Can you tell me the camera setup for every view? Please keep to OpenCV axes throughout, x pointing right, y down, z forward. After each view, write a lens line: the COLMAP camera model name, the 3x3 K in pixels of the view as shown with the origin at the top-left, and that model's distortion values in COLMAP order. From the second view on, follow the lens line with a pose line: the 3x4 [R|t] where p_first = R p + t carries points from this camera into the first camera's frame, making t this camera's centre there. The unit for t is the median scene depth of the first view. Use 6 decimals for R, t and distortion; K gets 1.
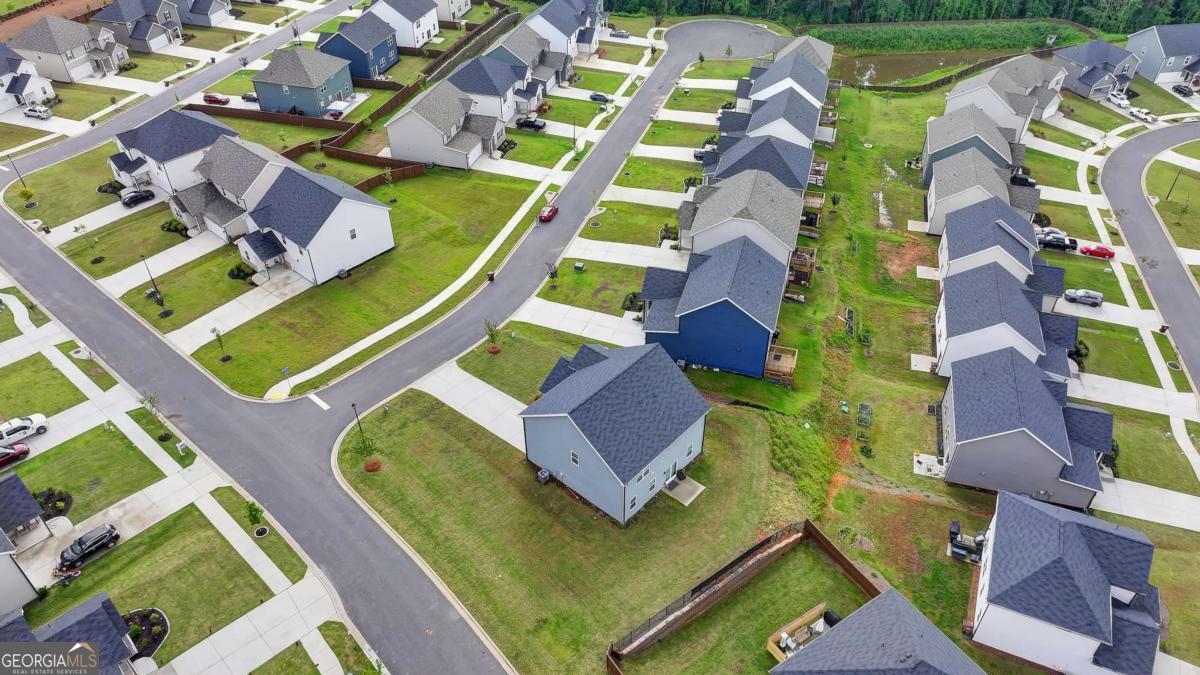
lens RADIAL K [[843.7, 0, 606.1], [0, 843.7, 331.5], [0, 0, 1]] dist [0.002137, 0.016649]
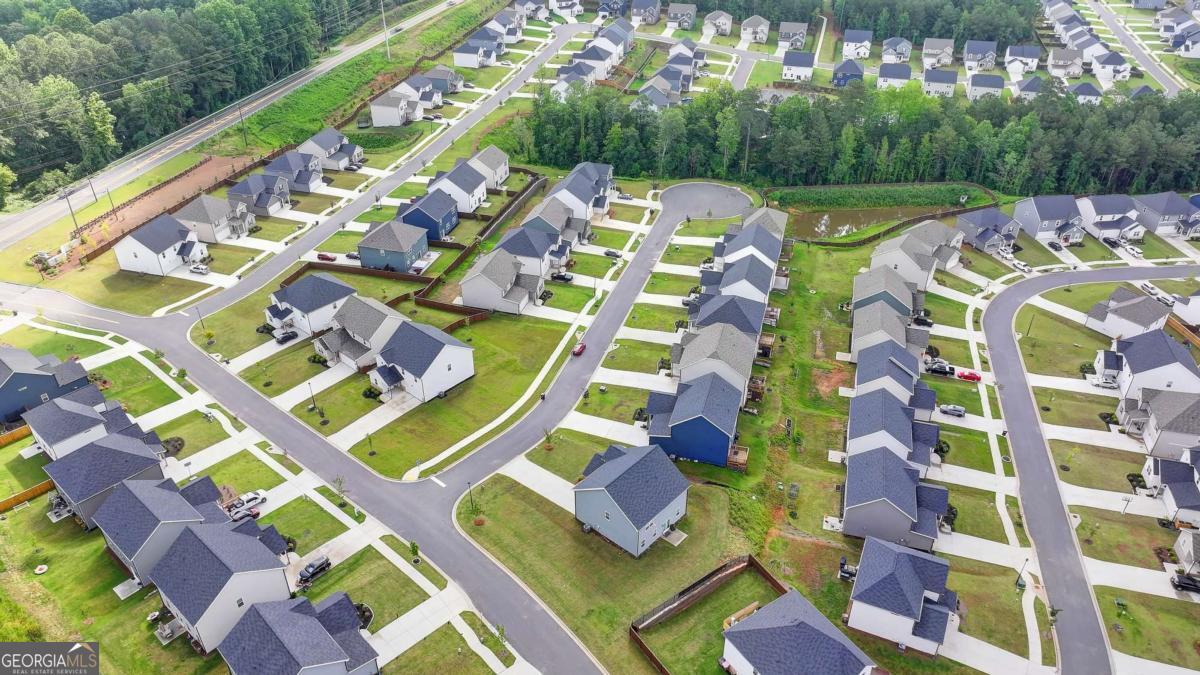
lens RADIAL K [[843.7, 0, 606.1], [0, 843.7, 331.5], [0, 0, 1]] dist [0.002137, 0.016649]
pose [[0.999992, 0.001215, 0.003875, -0.036243], [-0.000799, 0.994419, -0.105500, -0.025593], [-0.003982, 0.105496, 0.994412, -0.519981]]
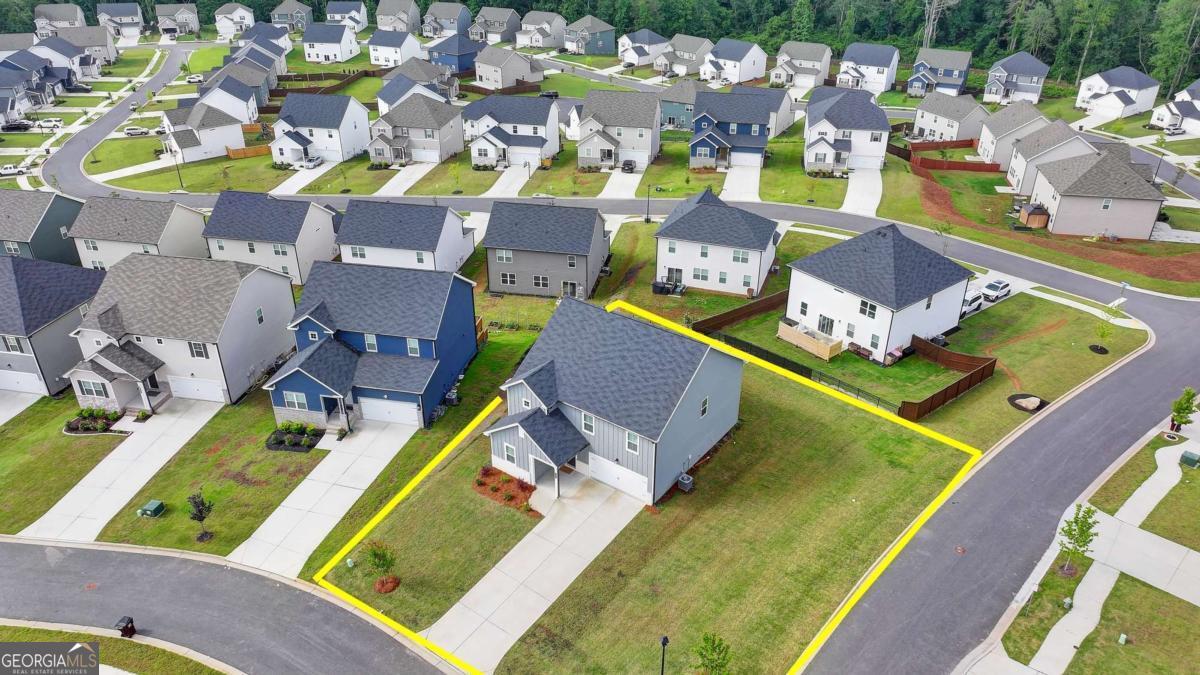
lens RADIAL K [[842.1, 0, 606.1], [0, 842.1, 334.7], [0, 0, 1]] dist [0.005499, 0.011300]
pose [[-0.085862, -0.483876, 0.870914, -0.539842], [0.618218, 0.659626, 0.427435, -0.230109], [-0.781303, 0.575115, 0.242504, 0.654054]]
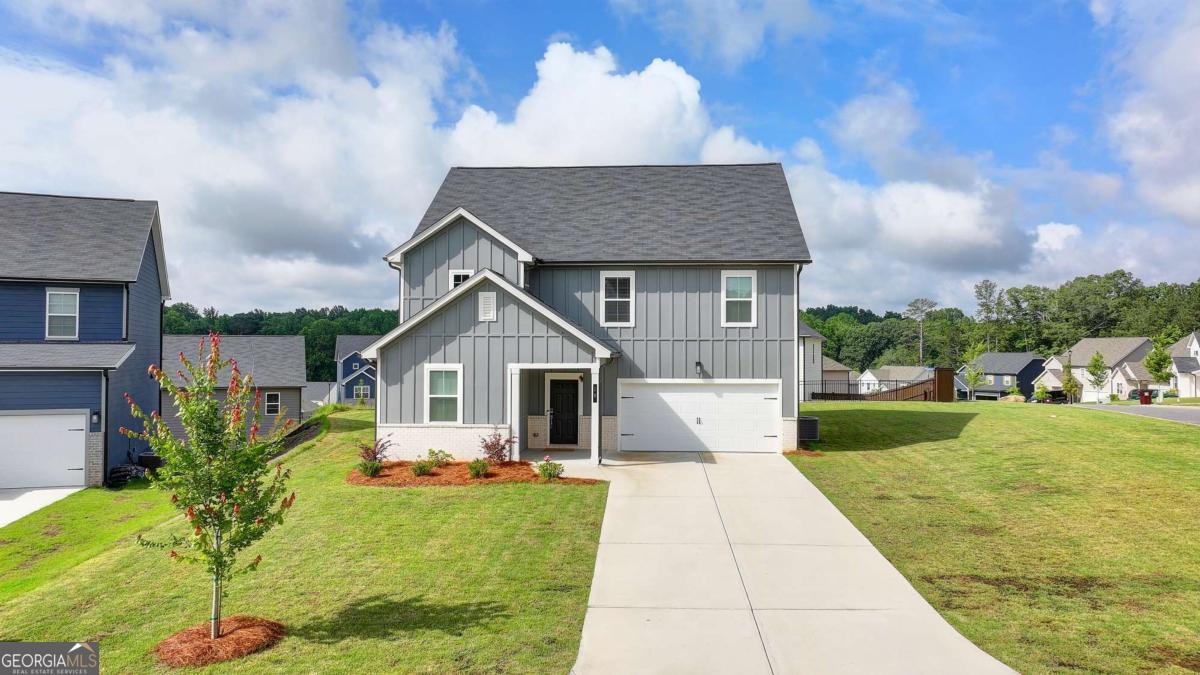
lens RADIAL K [[843.7, 0, 606.1], [0, 843.7, 331.5], [0, 0, 1]] dist [0.002137, 0.016649]
pose [[-0.603493, 0.017803, 0.797170, -0.254927], [0.494941, 0.792202, 0.357000, -0.027136], [-0.625164, 0.609999, -0.486899, 0.987310]]
